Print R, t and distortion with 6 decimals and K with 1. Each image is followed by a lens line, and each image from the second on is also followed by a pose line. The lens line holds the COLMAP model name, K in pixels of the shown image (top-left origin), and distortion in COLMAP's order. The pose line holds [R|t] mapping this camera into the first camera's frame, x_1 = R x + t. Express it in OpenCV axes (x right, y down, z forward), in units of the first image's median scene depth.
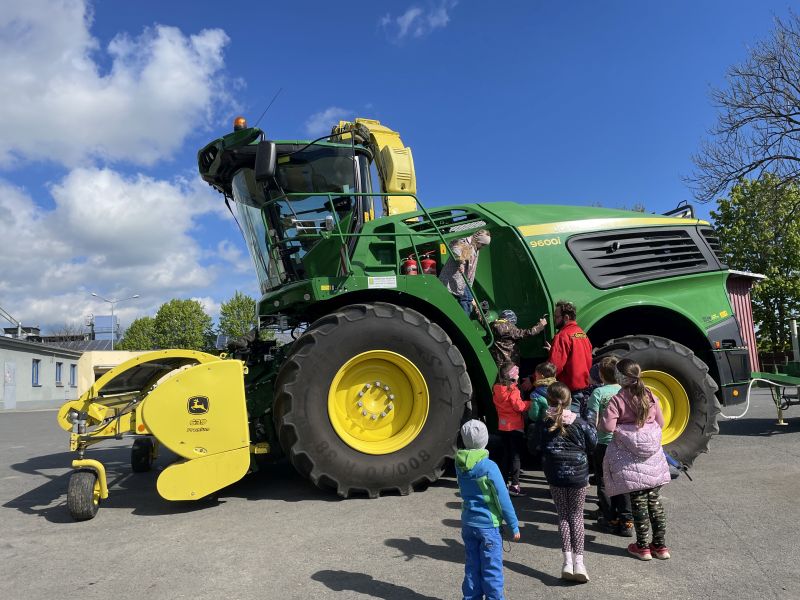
lens RADIAL K [[596.6, 0, 400.0], [0, 596.6, 300.0], [0, 0, 1]] dist [0.081924, -0.114798]
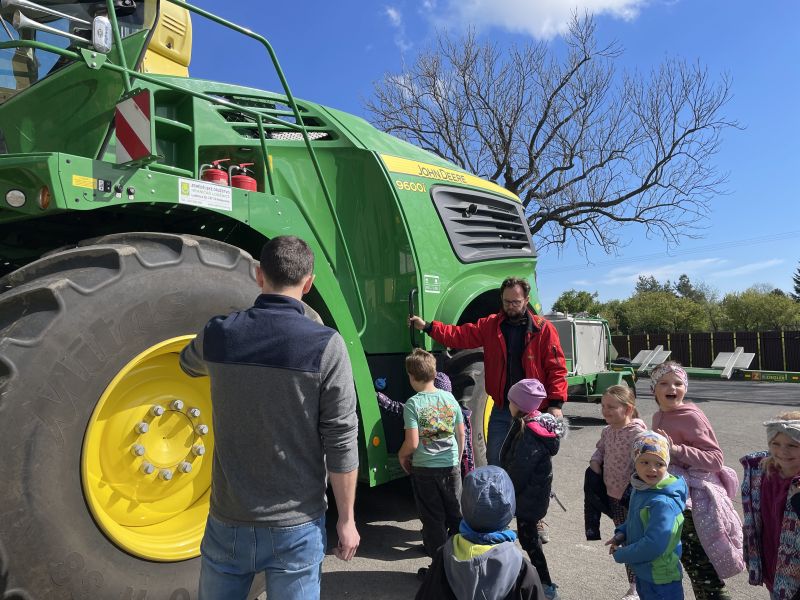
lens RADIAL K [[596.6, 0, 400.0], [0, 596.6, 300.0], [0, 0, 1]] dist [0.081924, -0.114798]
pose [[0.779746, 0.074506, 0.621647, -0.205636], [-0.091157, 0.995824, -0.005013, 0.043351], [-0.619424, -0.052758, 0.783282, 0.514012]]
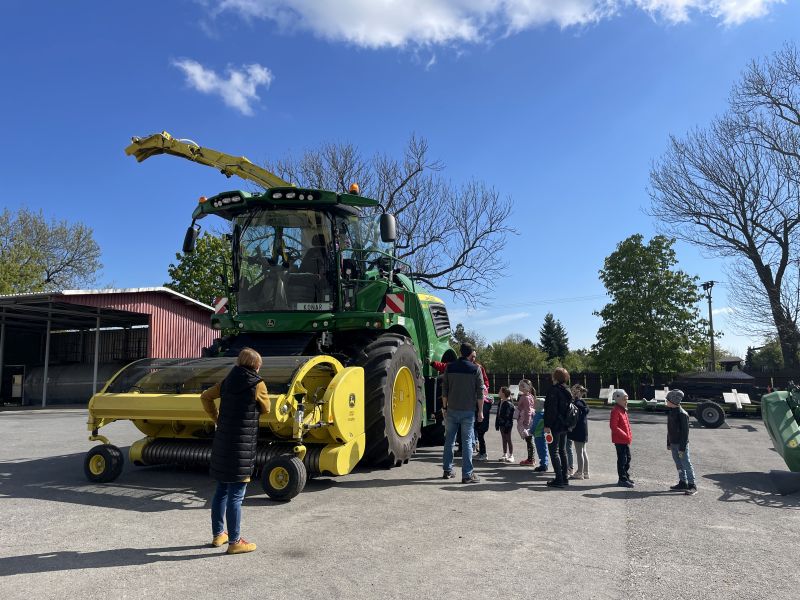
lens RADIAL K [[596.6, 0, 400.0], [0, 596.6, 300.0], [0, 0, 1]] dist [0.081924, -0.114798]
pose [[0.511959, 0.156362, 0.844659, -1.292504], [-0.128498, 0.986170, -0.104674, 0.075469], [-0.849345, -0.054948, 0.524971, 0.228782]]
